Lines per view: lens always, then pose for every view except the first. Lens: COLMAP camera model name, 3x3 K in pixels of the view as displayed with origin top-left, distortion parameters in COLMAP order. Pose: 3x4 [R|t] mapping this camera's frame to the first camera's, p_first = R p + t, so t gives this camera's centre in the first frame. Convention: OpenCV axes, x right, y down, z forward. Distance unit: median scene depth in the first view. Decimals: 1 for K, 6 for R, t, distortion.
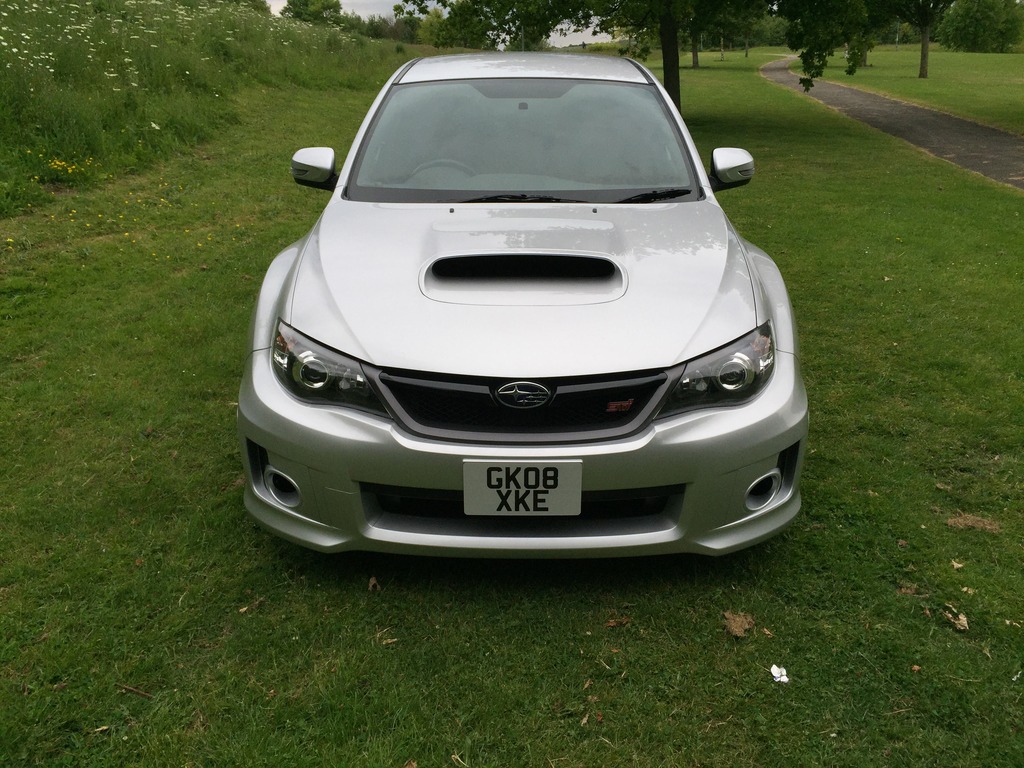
lens RADIAL K [[871.1, 0, 512.9], [0, 871.1, 383.8], [0, 0, 1]] dist [0.034734, -0.020604]
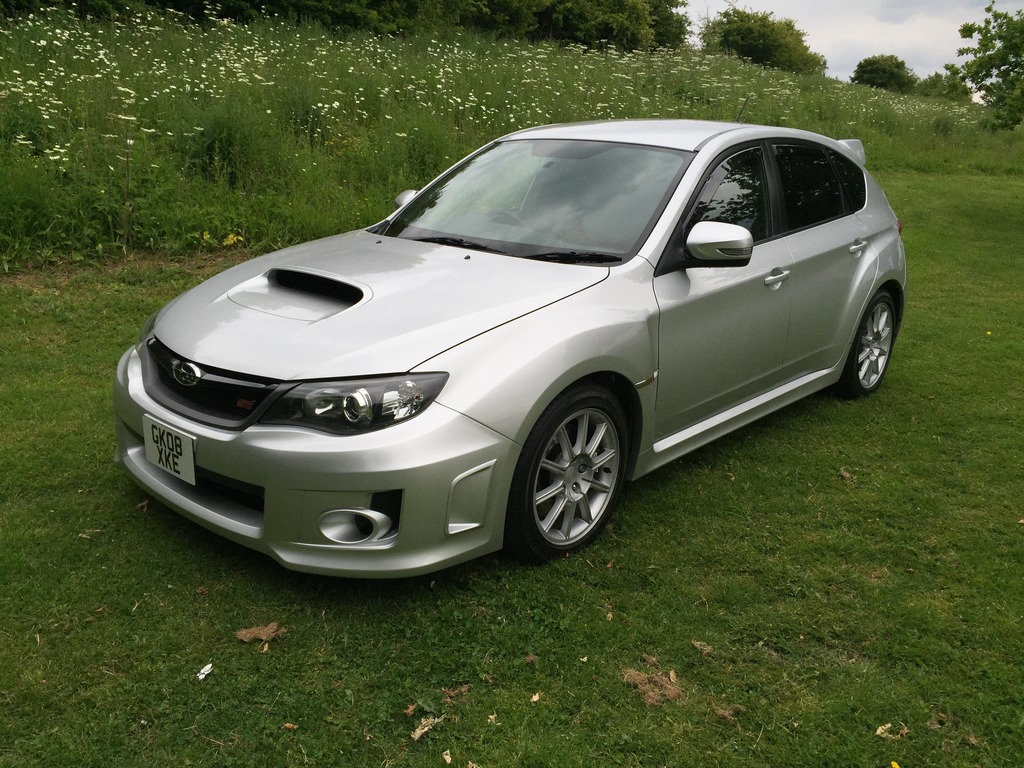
lens RADIAL K [[871.1, 0, 513.2], [0, 871.1, 384.4], [0, 0, 1]] dist [0.034734, -0.020604]
pose [[0.755789, 0.211258, -0.619800, 1.039724], [-0.263286, 0.964687, 0.007759, -0.095173], [0.599552, 0.157320, 0.784721, 0.307916]]
